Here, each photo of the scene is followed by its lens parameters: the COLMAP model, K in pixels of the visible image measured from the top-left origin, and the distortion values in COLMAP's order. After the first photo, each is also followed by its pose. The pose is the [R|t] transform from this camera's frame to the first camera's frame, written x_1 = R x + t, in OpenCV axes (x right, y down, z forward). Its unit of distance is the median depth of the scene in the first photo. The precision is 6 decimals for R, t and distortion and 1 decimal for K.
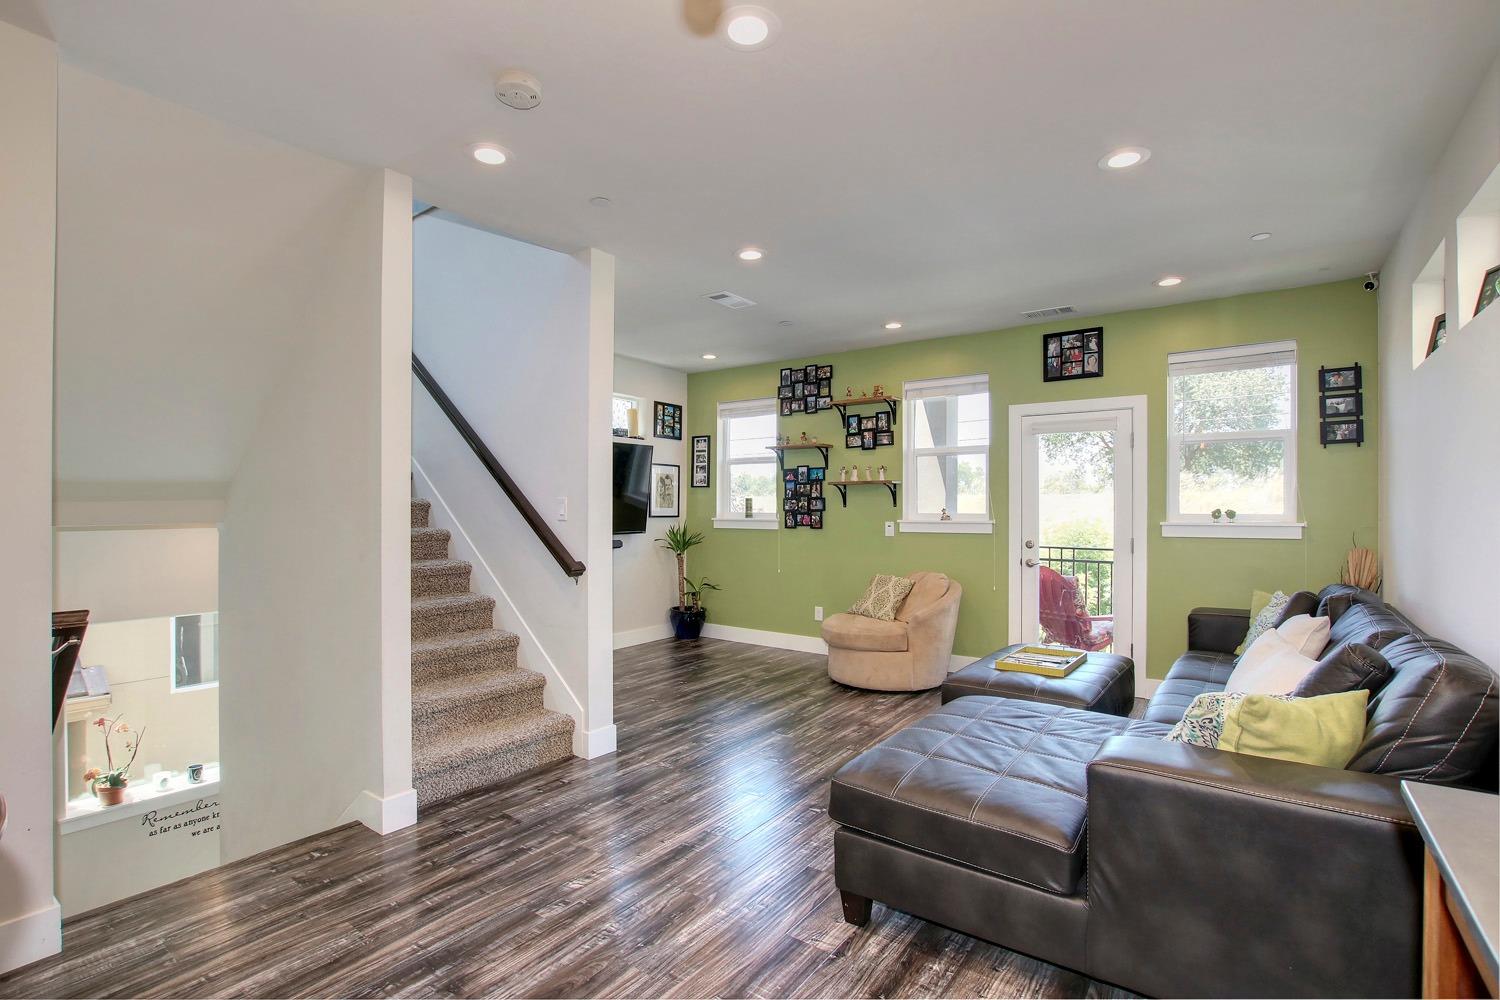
lens RADIAL K [[703.8, 0, 746.8], [0, 703.8, 503.2], [0, 0, 1]] dist [-0.032986, 0.005836]
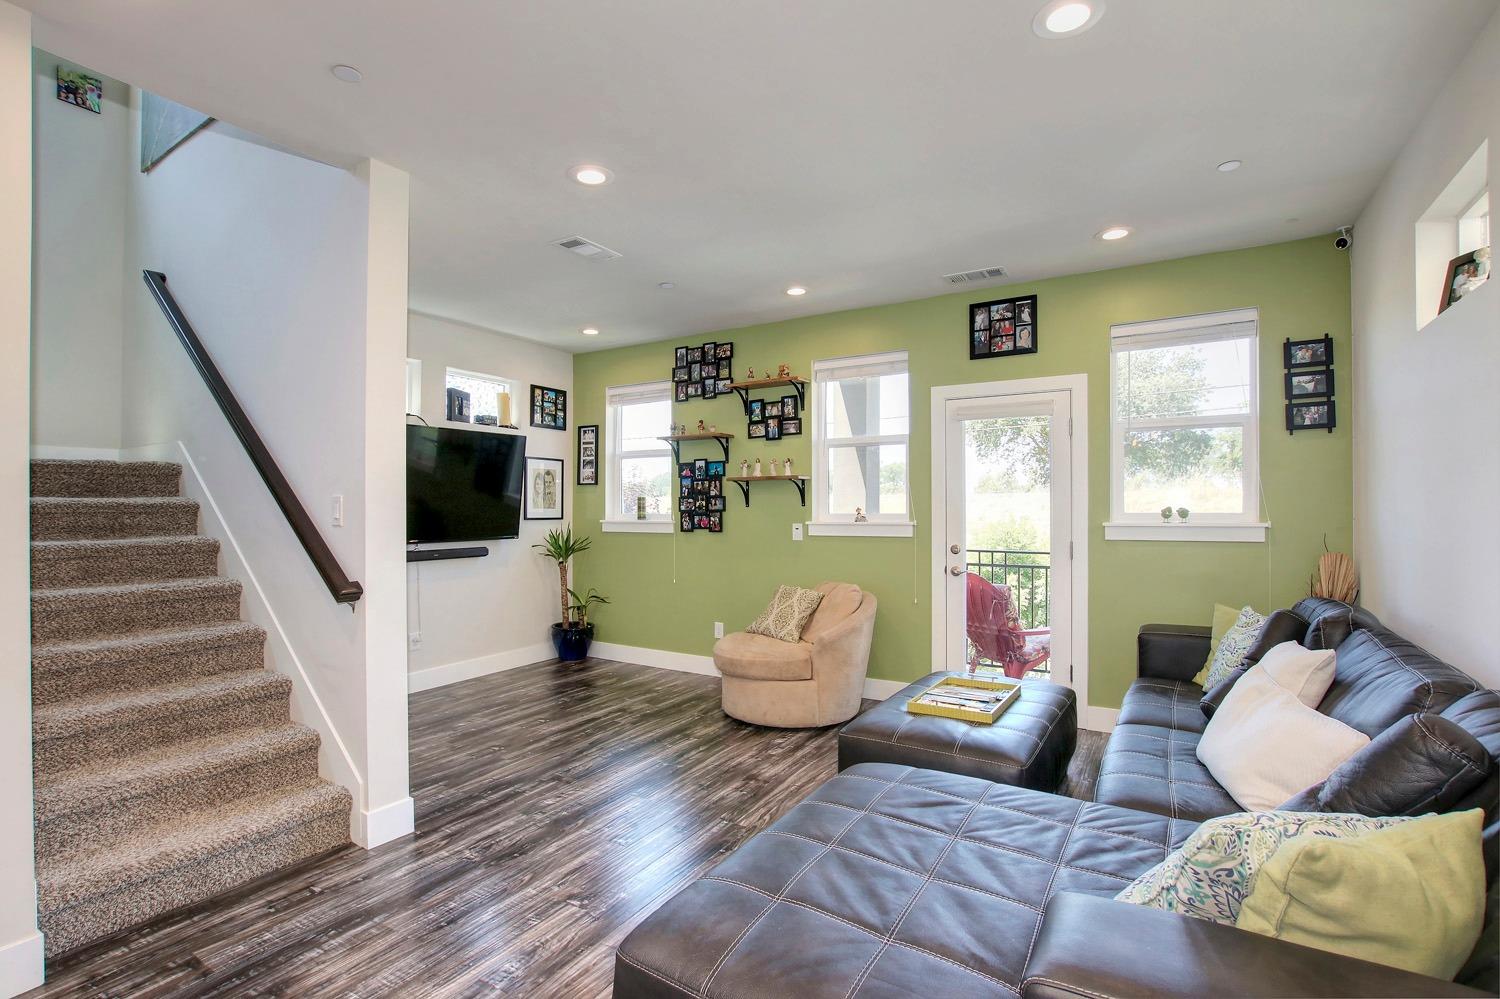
lens RADIAL K [[703.8, 0, 747.1], [0, 703.8, 503.2], [0, 0, 1]] dist [-0.032986, 0.005836]
pose [[0.996585, -0.003977, 0.082482, 0.096435], [0.004031, 0.999992, -0.000487, 0.002028], [-0.082479, 0.000818, 0.996592, 0.199497]]
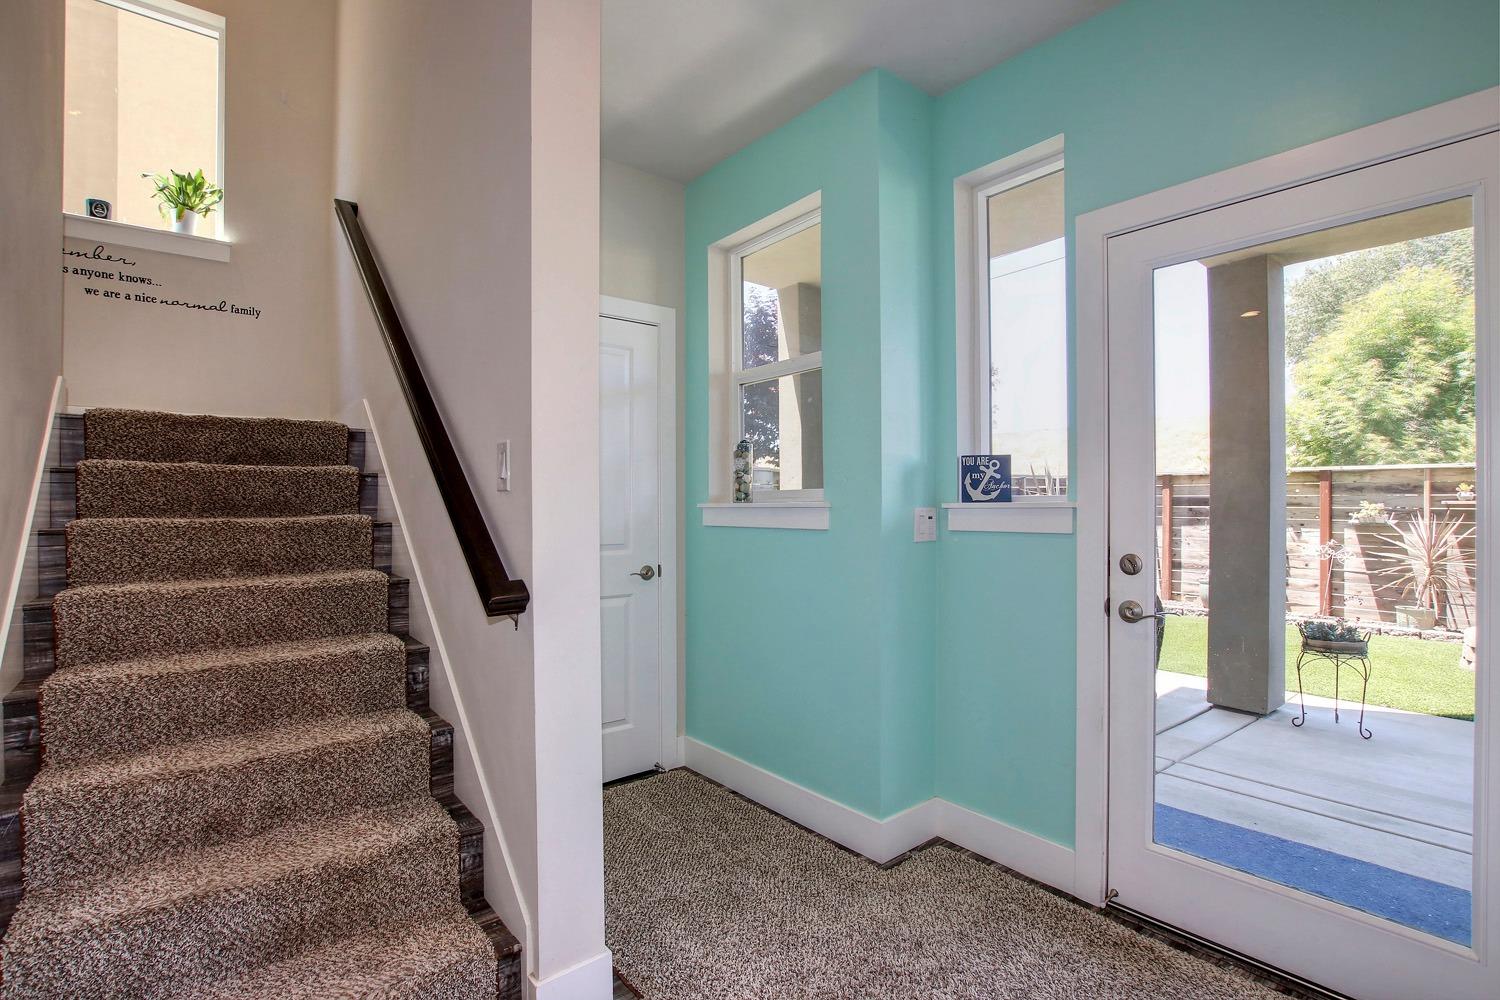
lens RADIAL K [[703.8, 0, 744.3], [0, 703.8, 506.1], [0, 0, 1]] dist [-0.032986, 0.005836]
pose [[0.972514, -0.007938, -0.232710, -0.000851], [0.009745, 0.999931, 0.006617, 0.030013], [0.232641, -0.008703, 0.972524, 0.520893]]
